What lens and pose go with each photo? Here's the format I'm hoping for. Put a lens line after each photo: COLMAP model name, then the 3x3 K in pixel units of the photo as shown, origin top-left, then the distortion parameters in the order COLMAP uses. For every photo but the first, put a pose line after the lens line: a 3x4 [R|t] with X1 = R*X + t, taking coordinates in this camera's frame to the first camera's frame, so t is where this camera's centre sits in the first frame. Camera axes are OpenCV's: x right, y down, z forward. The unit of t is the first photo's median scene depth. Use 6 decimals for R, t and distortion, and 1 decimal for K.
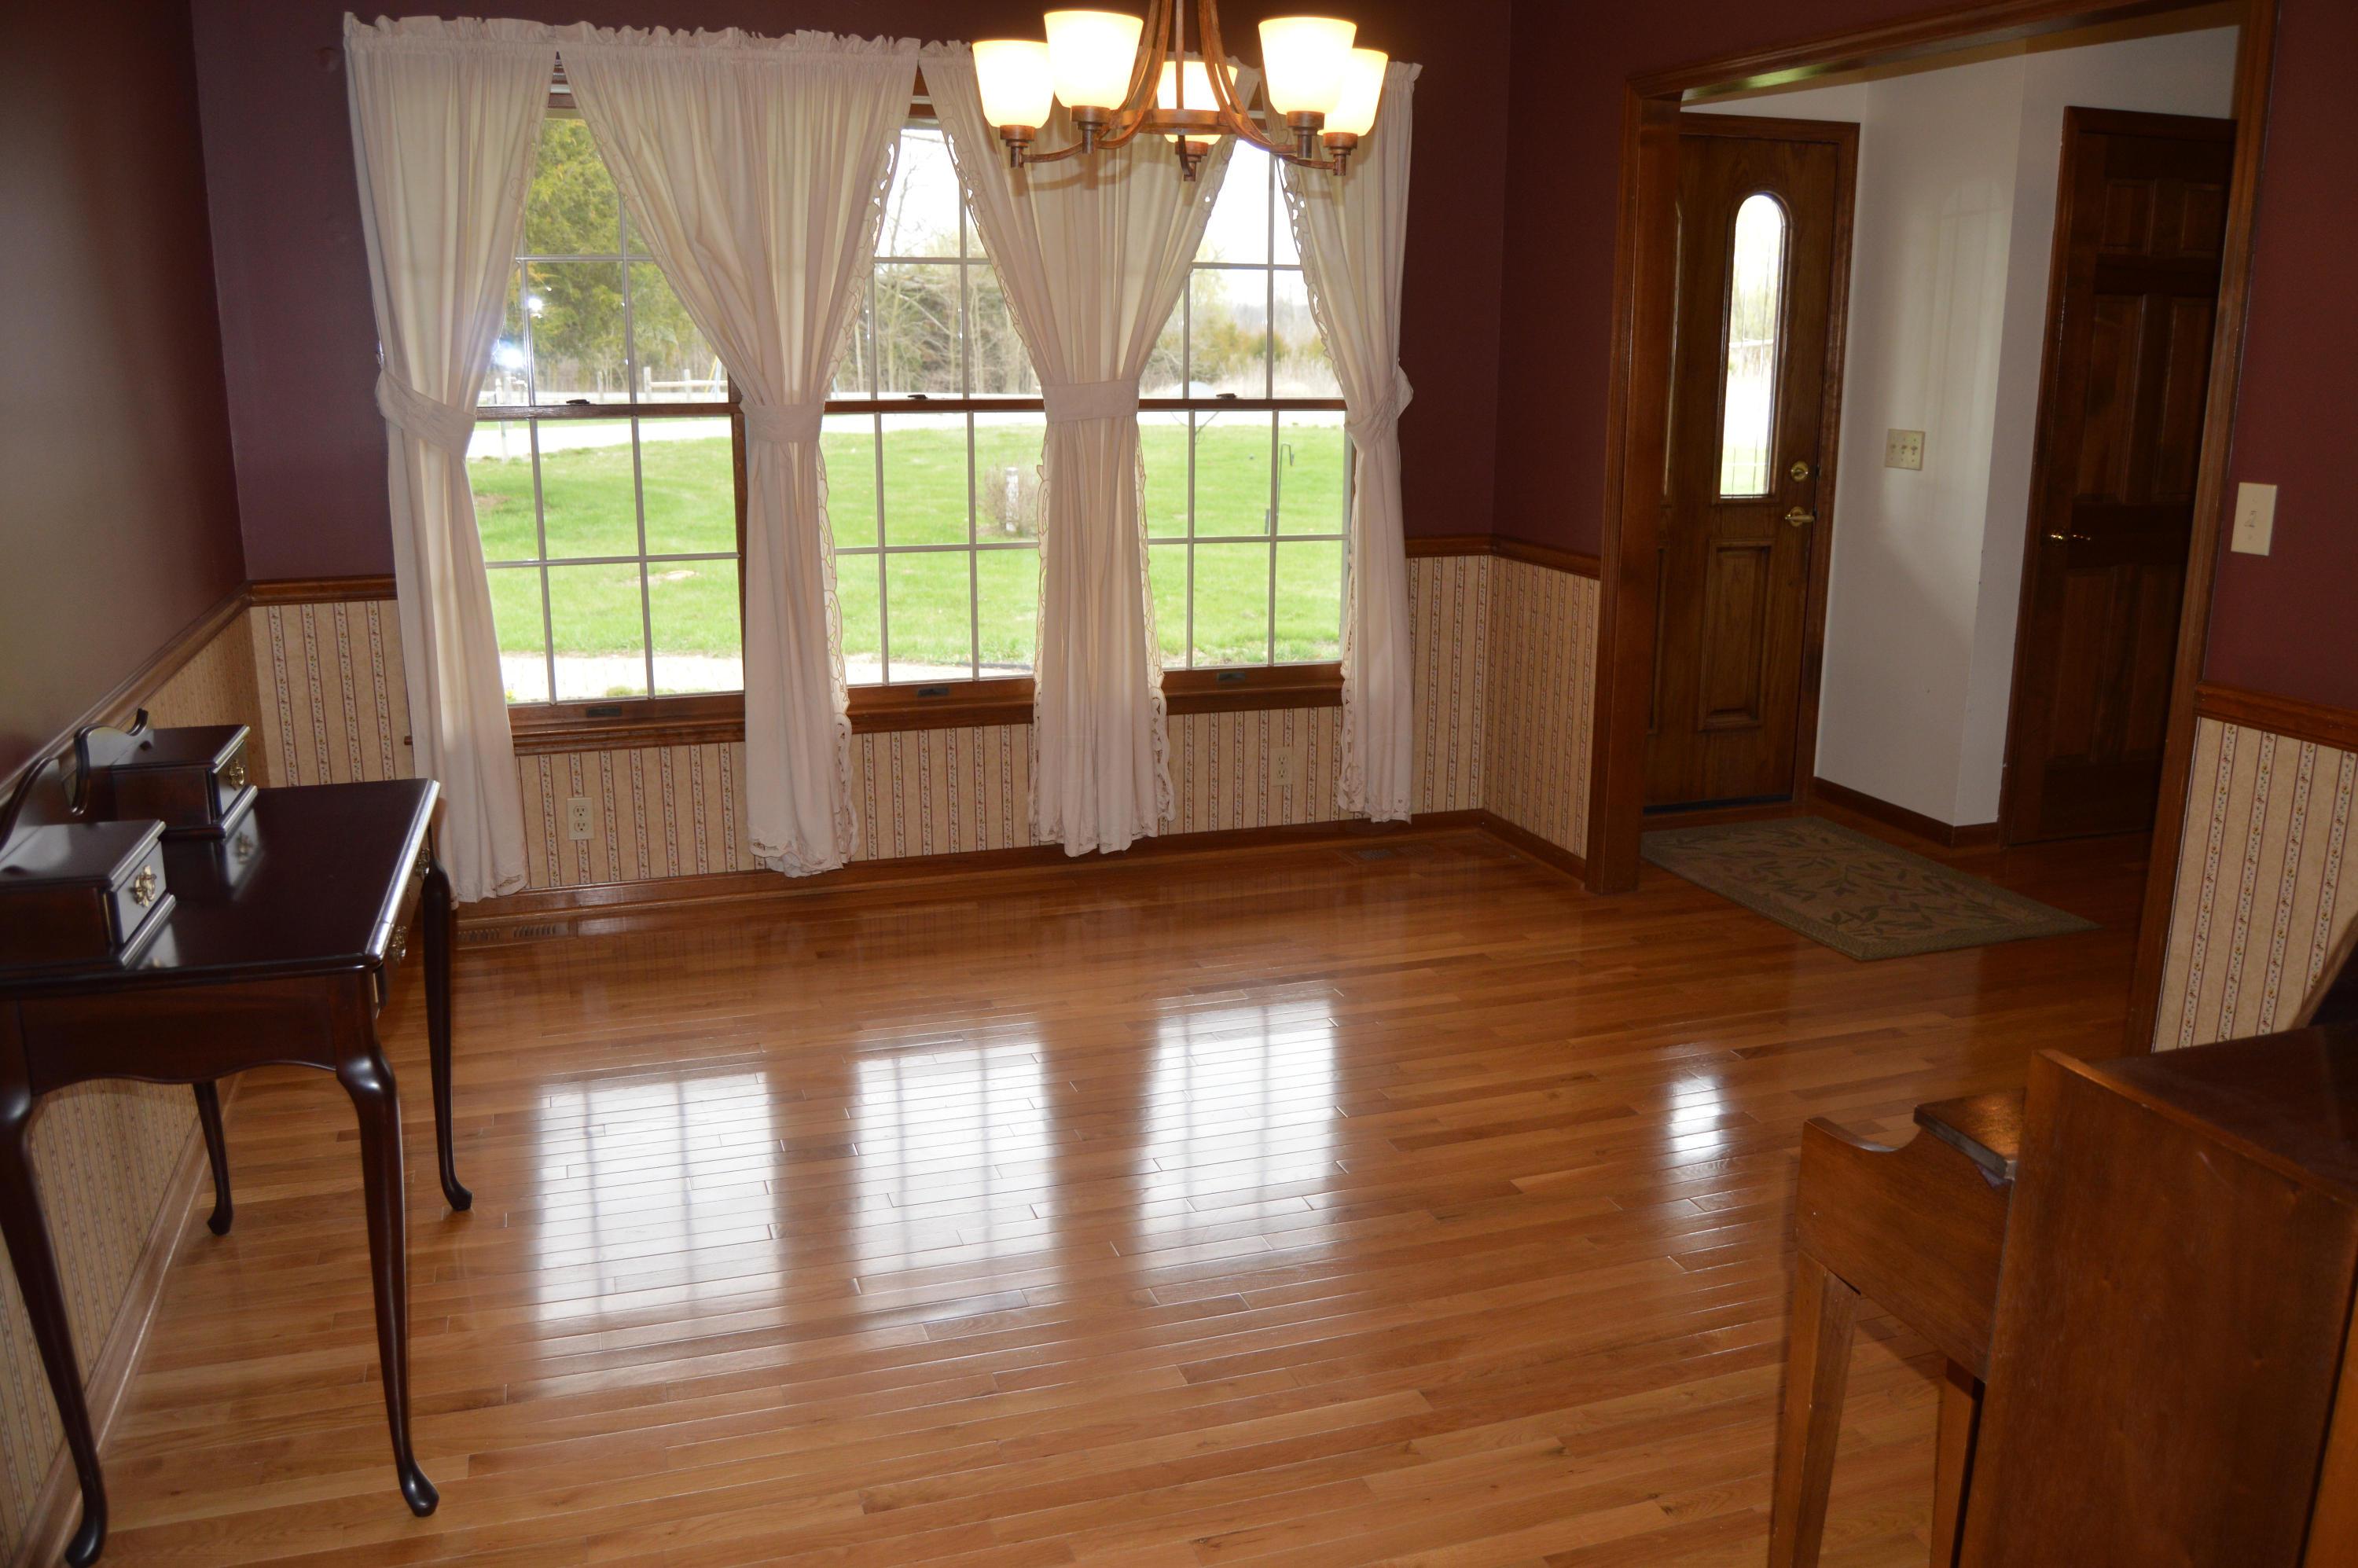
lens RADIAL K [[1693.3, 0, 1179.0], [0, 1693.3, 784.0], [0, 0, 1]] dist [-0.089506, -0.004063]
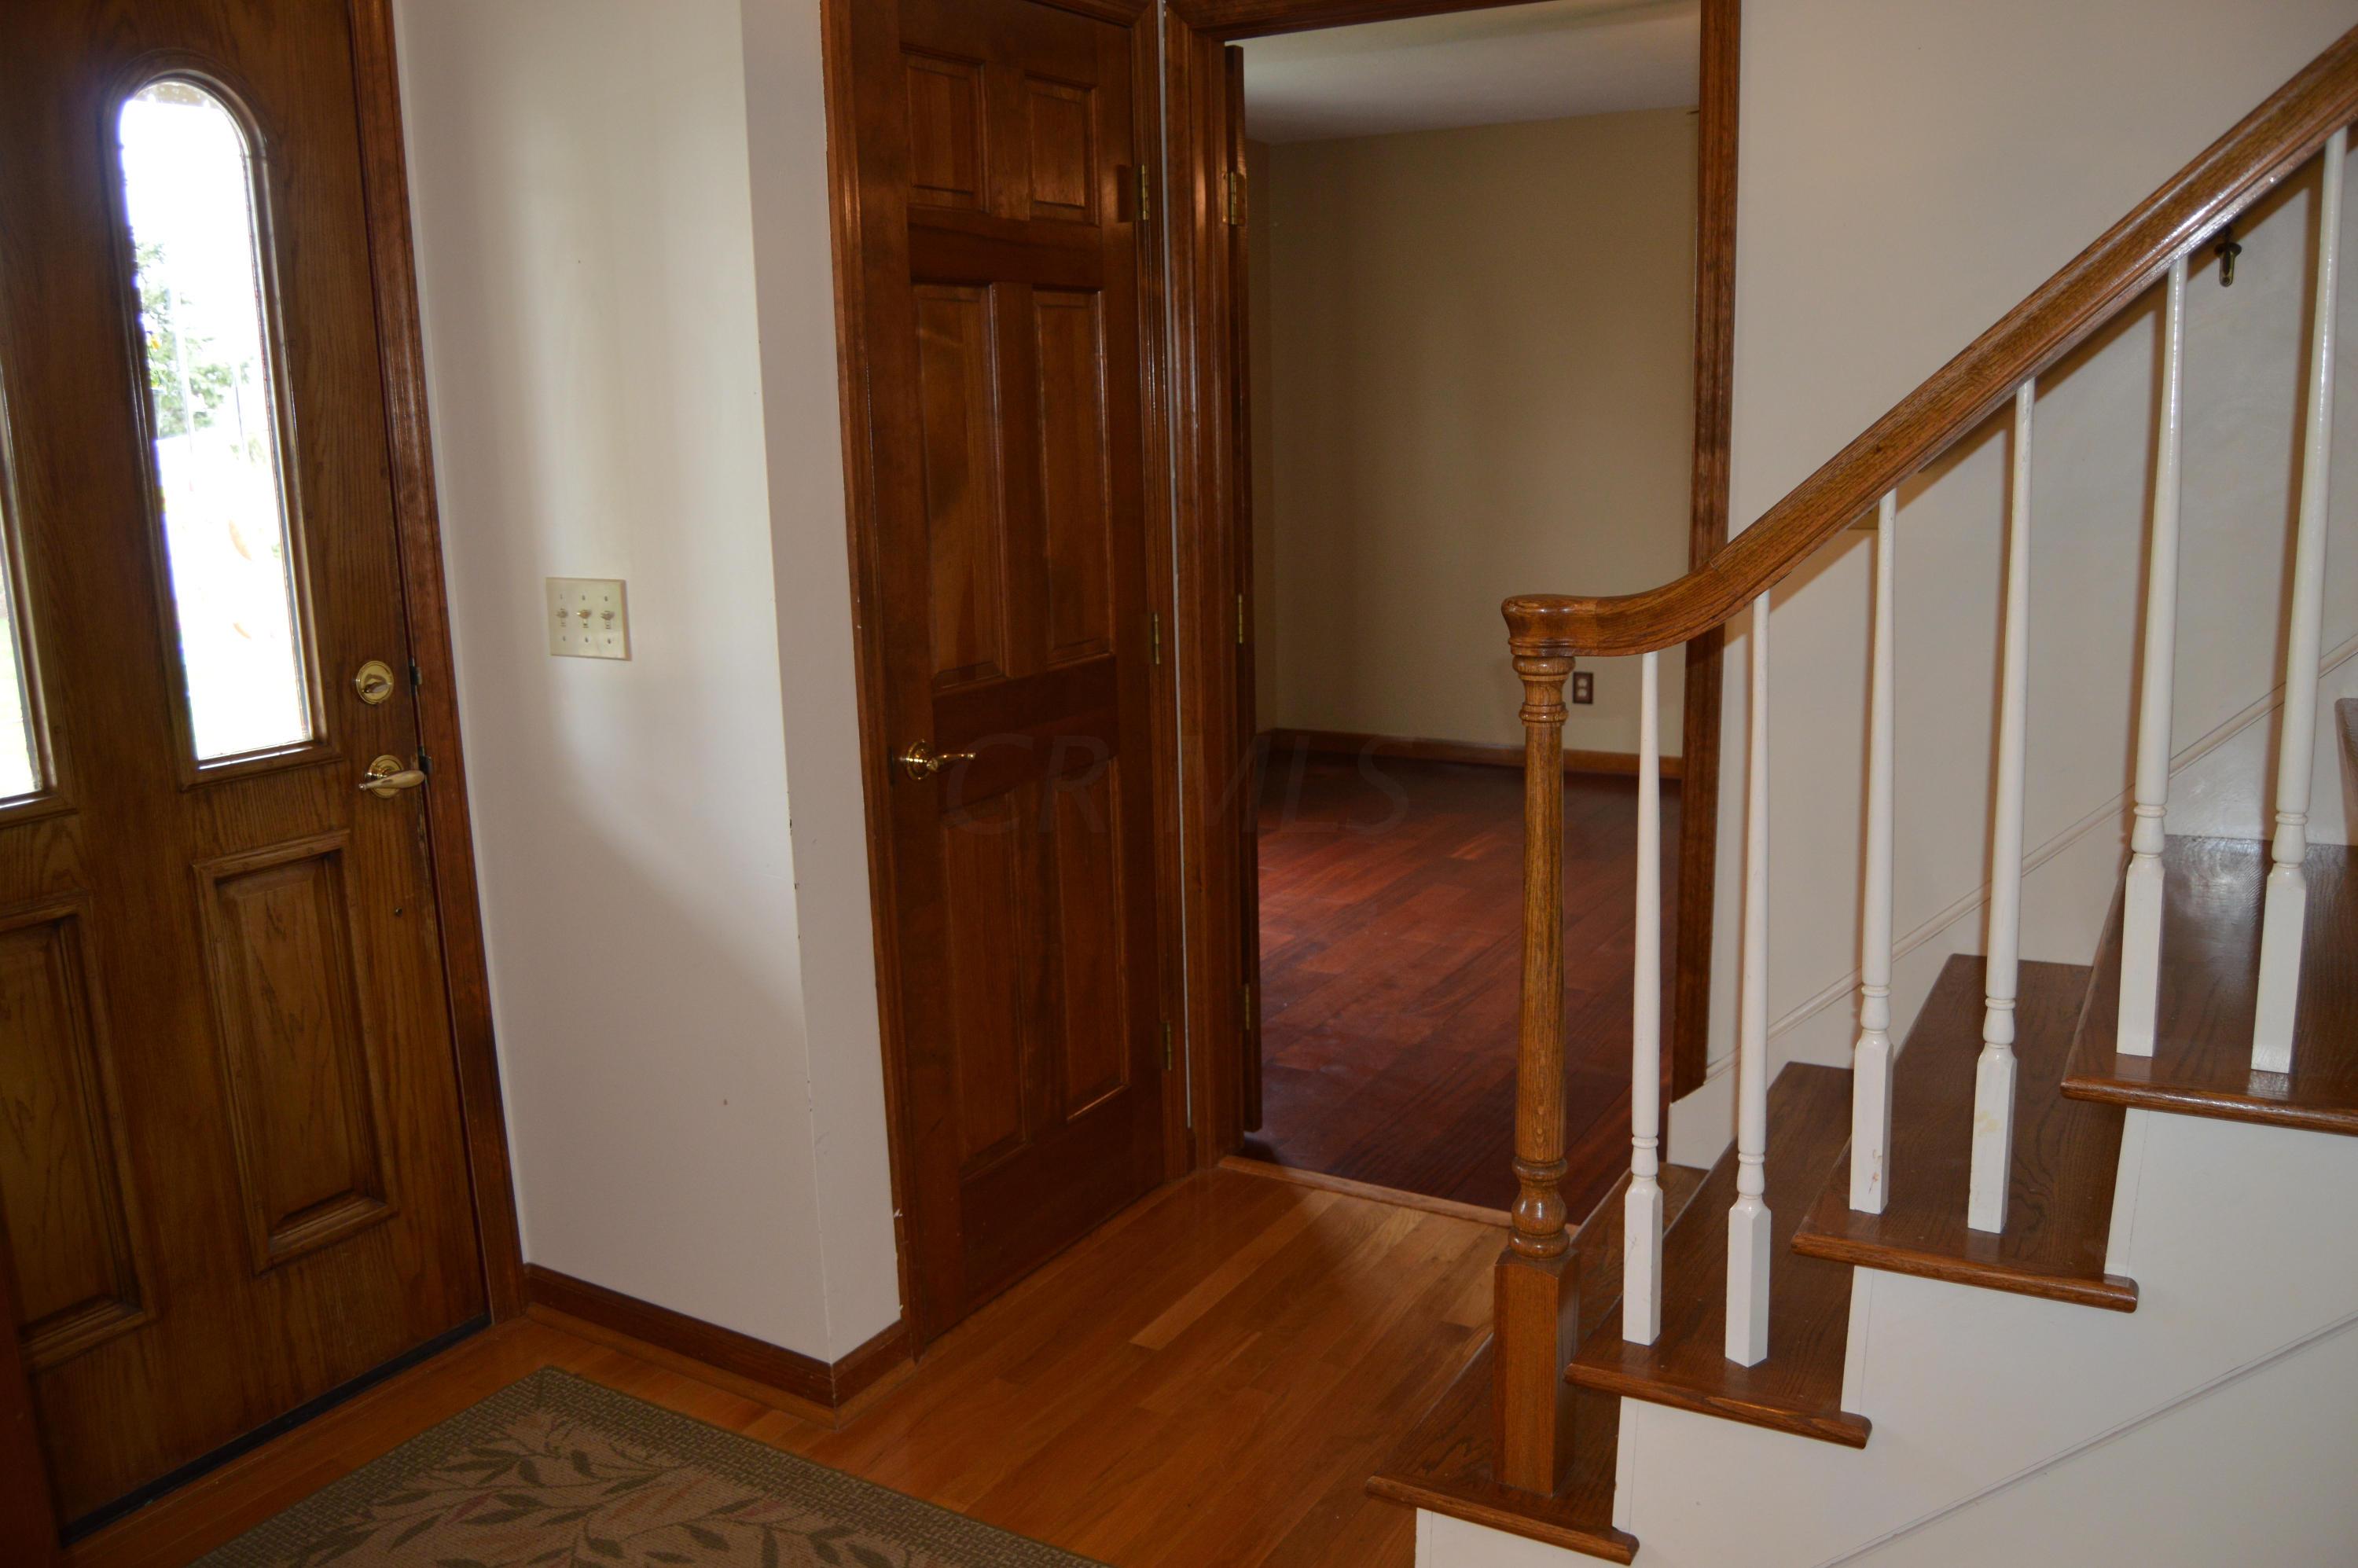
lens RADIAL K [[1908.6, 0, 1179.0], [0, 1908.6, 784.0], [0, 0, 1]] dist [-0.058927, 0.008942]
pose [[0.741324, -0.149976, 0.654176, 0.189380], [0.190888, 0.981573, 0.008717, -0.121483], [-0.643428, 0.118412, 0.756293, 0.459165]]
